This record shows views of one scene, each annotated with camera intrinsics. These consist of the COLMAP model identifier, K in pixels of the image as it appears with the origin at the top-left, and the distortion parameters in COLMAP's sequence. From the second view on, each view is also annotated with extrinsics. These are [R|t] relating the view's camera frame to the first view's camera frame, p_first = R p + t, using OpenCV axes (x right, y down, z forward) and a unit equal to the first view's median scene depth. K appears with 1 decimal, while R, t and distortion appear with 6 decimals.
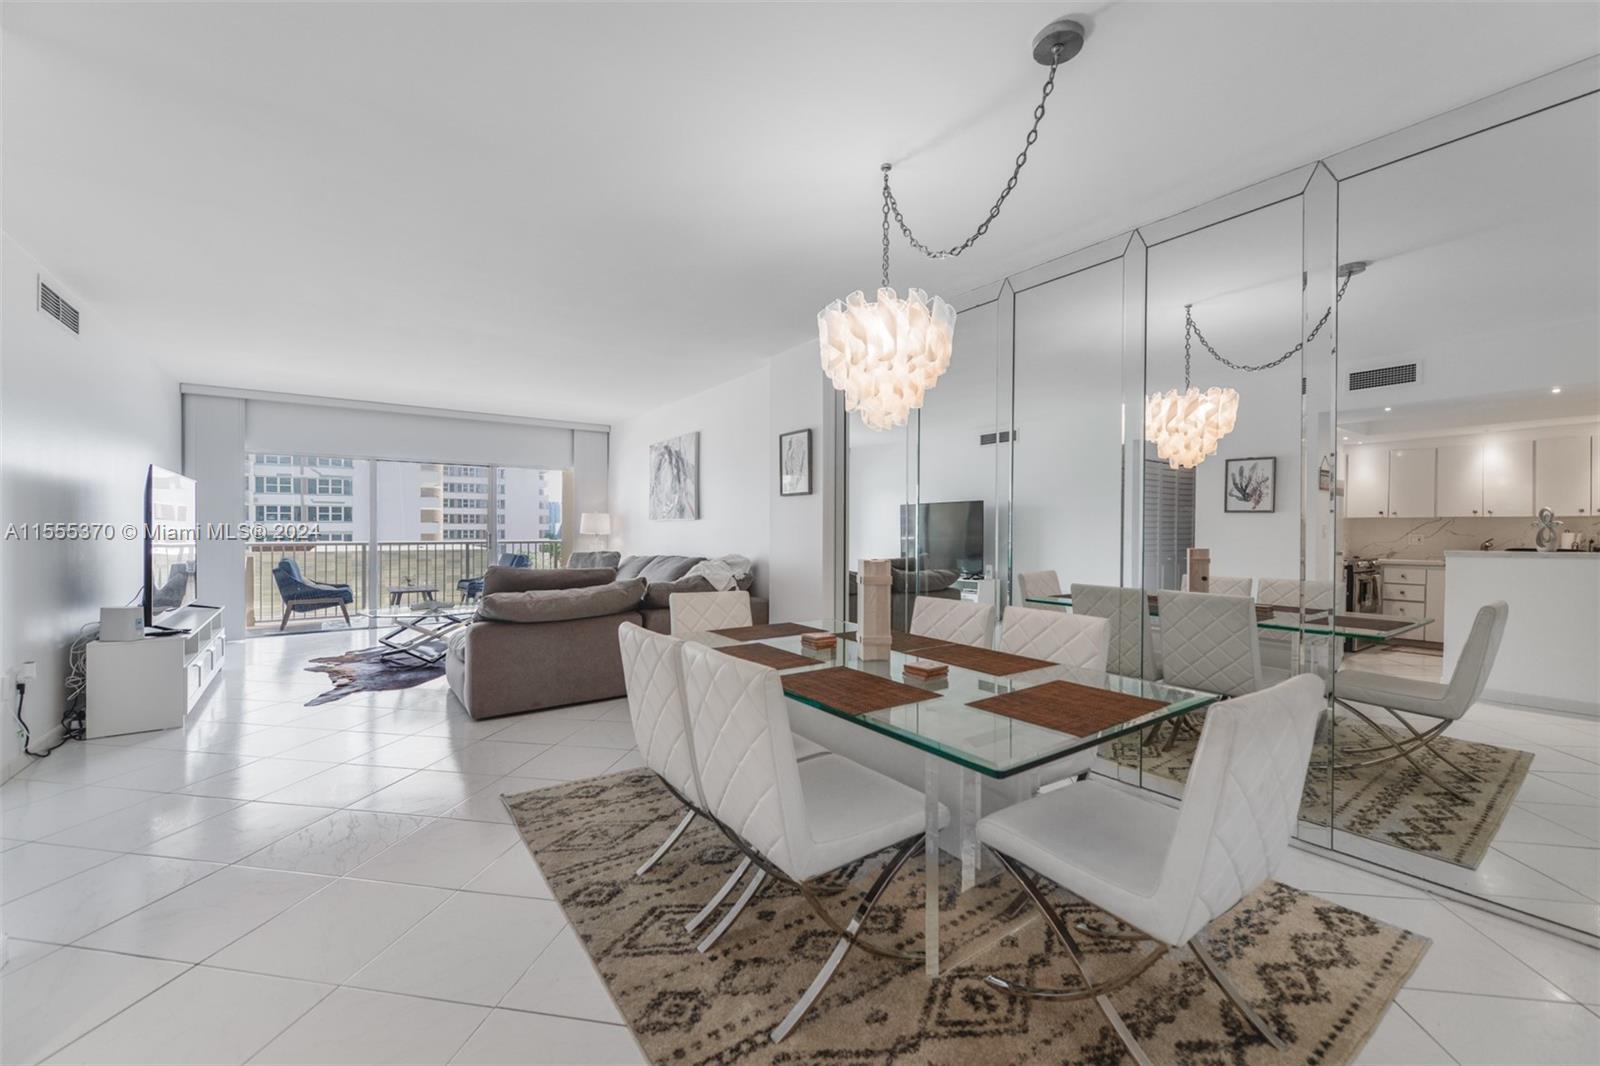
lens RADIAL K [[629.2, 0, 795.2], [0, 629.2, 525.3], [0, 0, 1]] dist [0.012210, 0.000089]
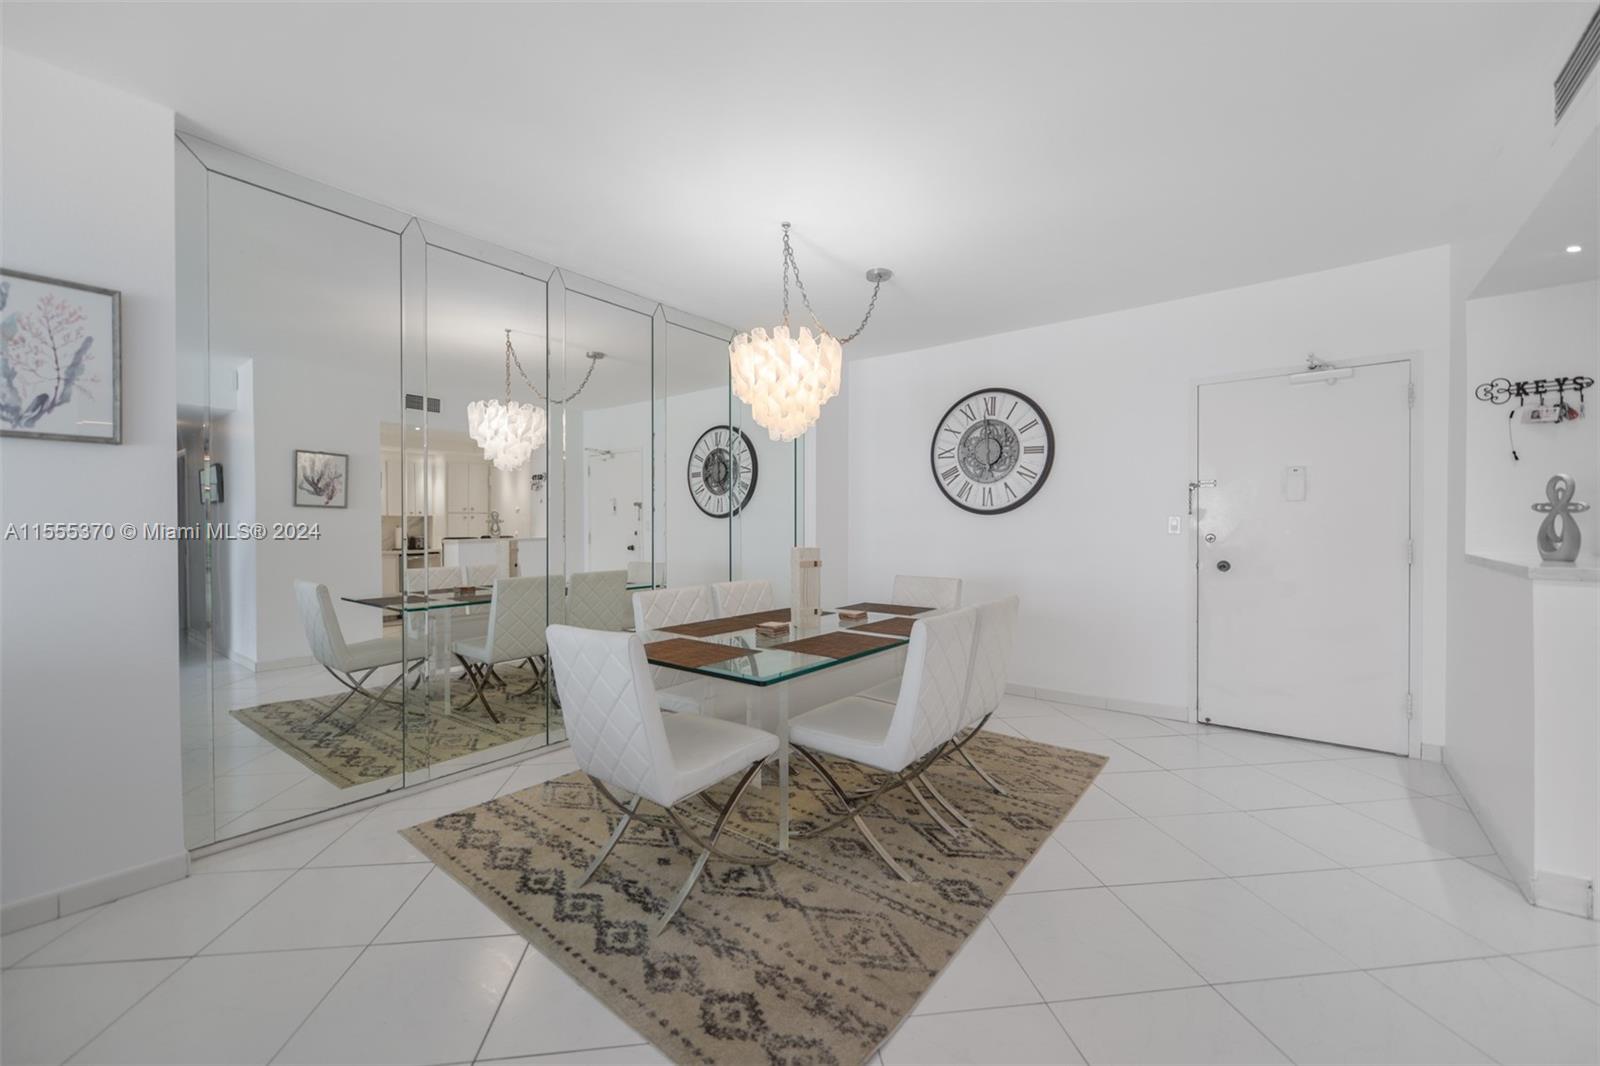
lens RADIAL K [[625.3, 0, 800.0], [0, 625.3, 533.0], [0, 0, 1]] dist [0.000672, -0.003153]
pose [[-0.280624, -0.013842, 0.959718, -0.348128], [-0.004784, 0.999904, 0.013022, 0.002956], [-0.959806, -0.000936, -0.280663, 0.449324]]
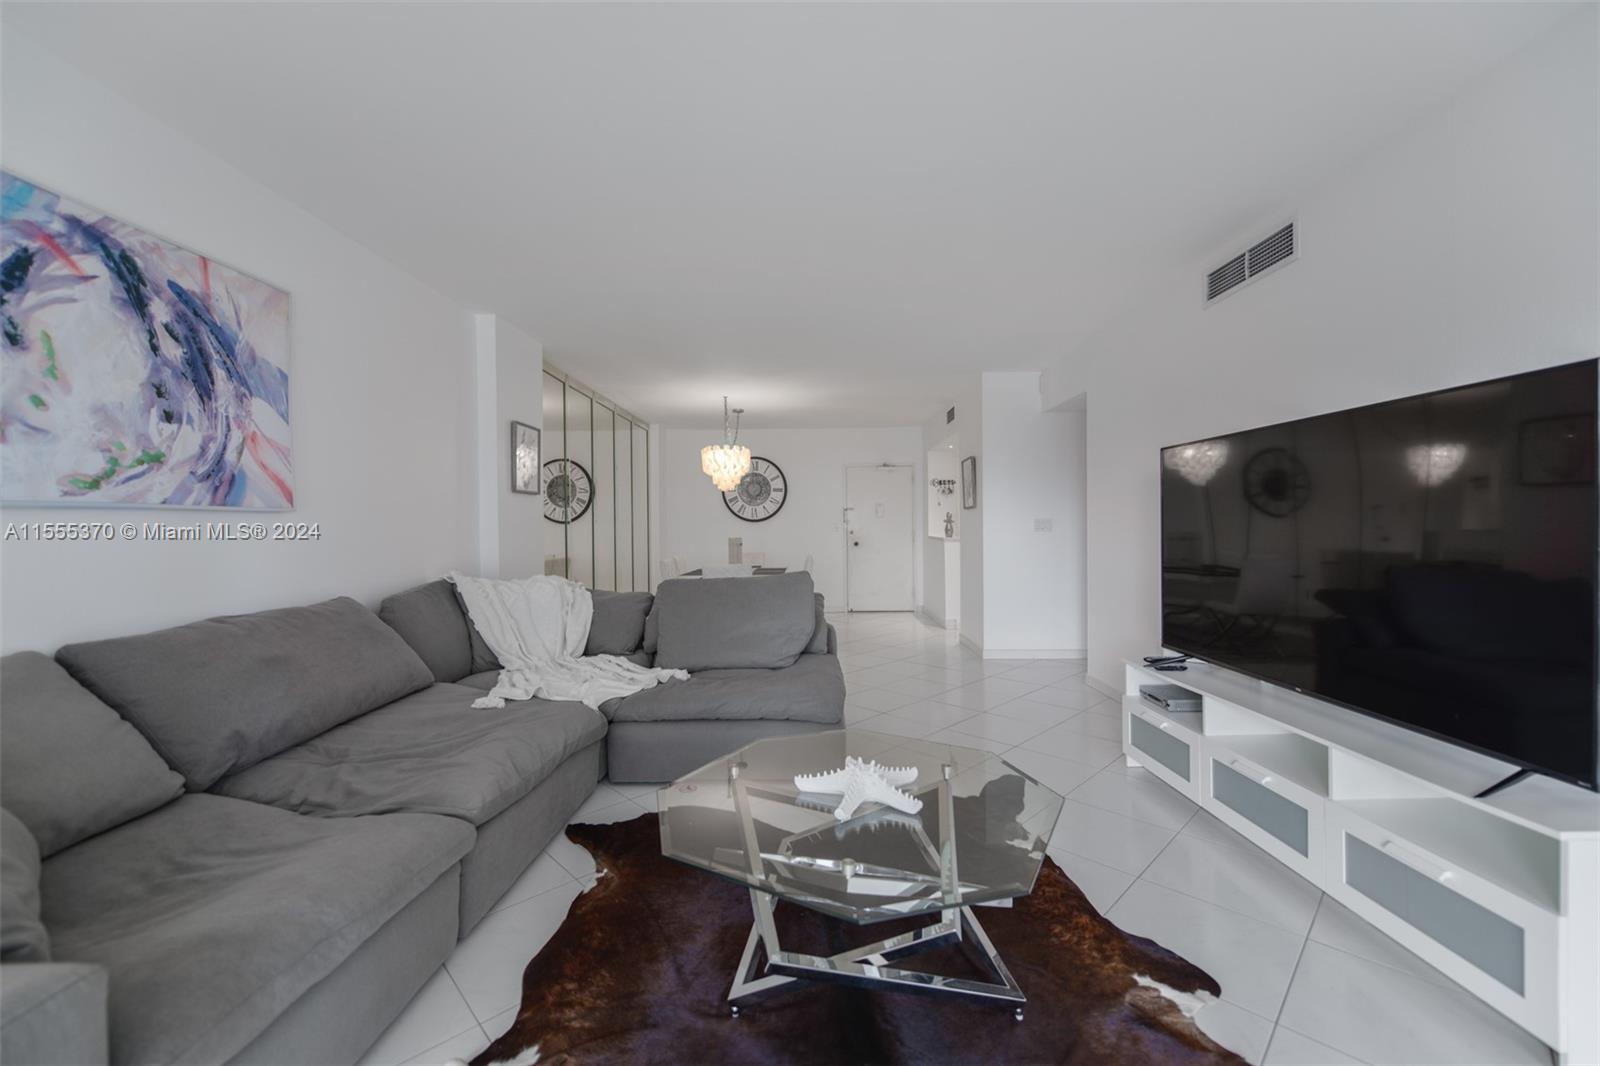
lens RADIAL K [[630.3, 0, 796.9], [0, 630.3, 531.7], [0, 0, 1]] dist [0.002912, -0.003735]
pose [[-0.801936, -0.002188, 0.597406, -0.594328], [0.003175, 0.999964, 0.007923, 0.001241], [-0.597402, 0.008251, -0.801900, 1.023661]]
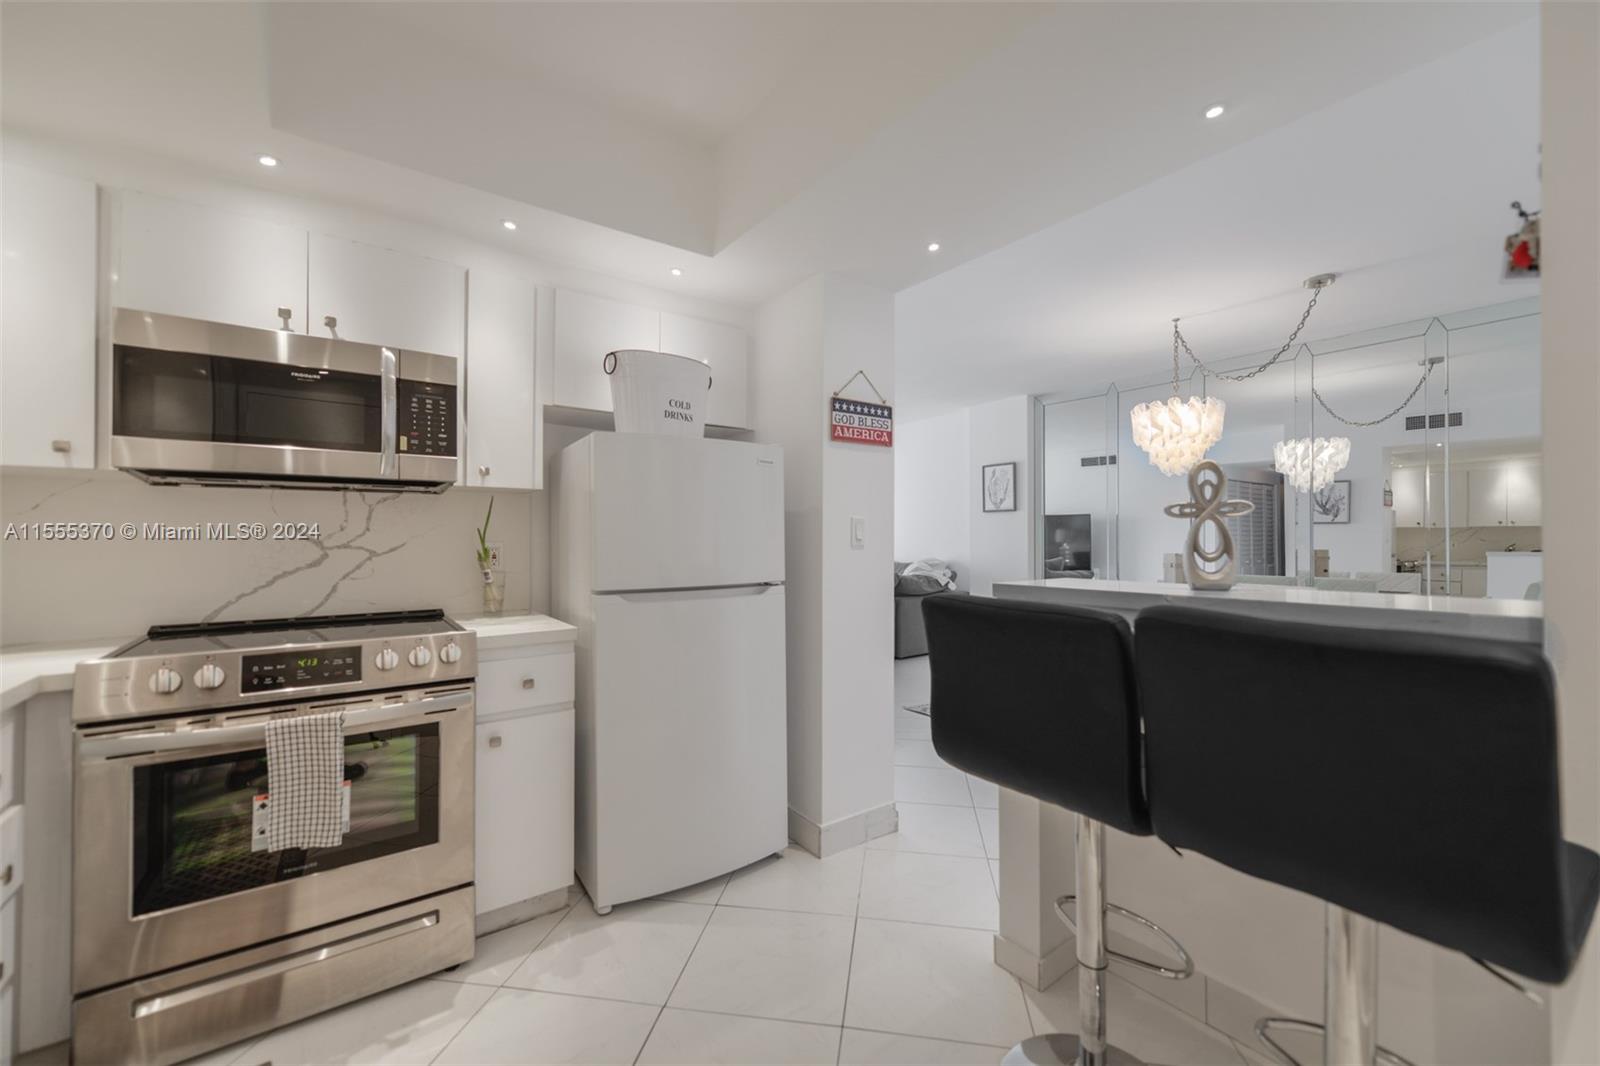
lens RADIAL K [[630.3, 0, 796.9], [0, 630.3, 531.7], [0, 0, 1]] dist [0.002912, -0.003735]
pose [[0.999993, -0.003568, -0.001194, -0.288997], [0.003560, 0.999969, -0.006960, 0.001017], [0.001218, 0.006955, 0.999975, -0.223637]]
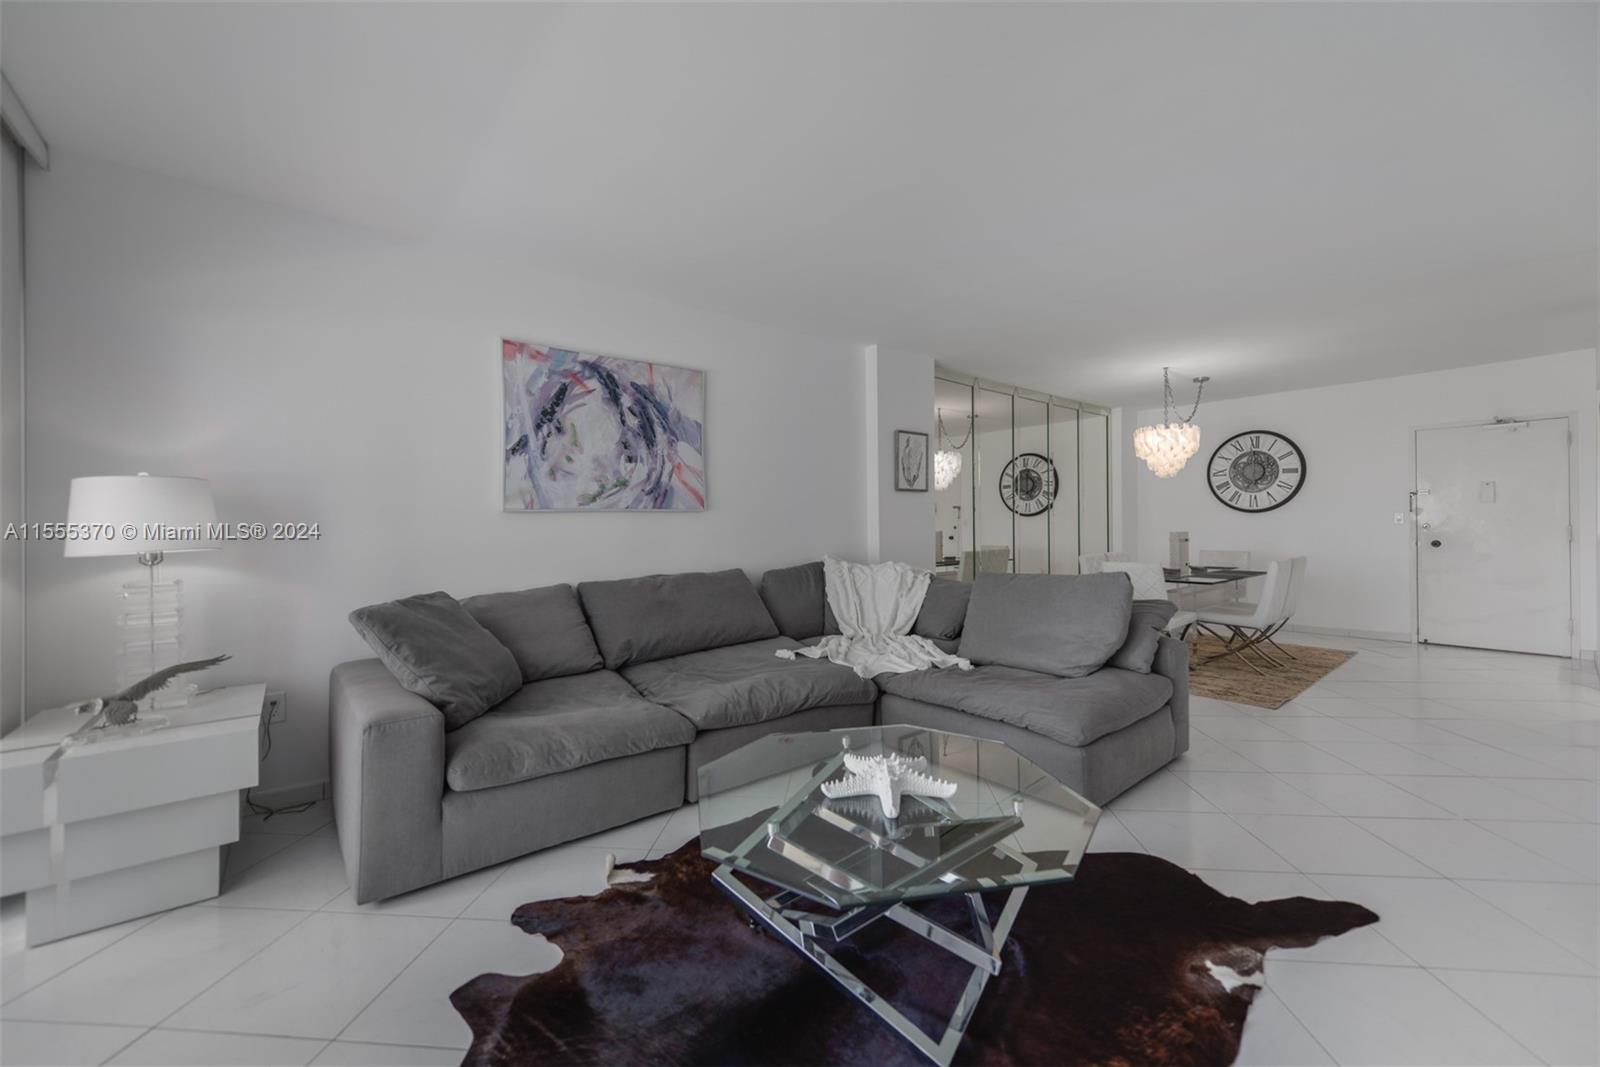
lens RADIAL K [[623.4, 0, 800.4], [0, 623.4, 526.0], [0, 0, 1]] dist [0.002363, -0.000223]
pose [[-0.073461, -0.007535, 0.997270, -0.708135], [0.005518, 0.999953, 0.007962, 0.000857], [-0.997283, 0.006088, -0.073416, 0.861384]]
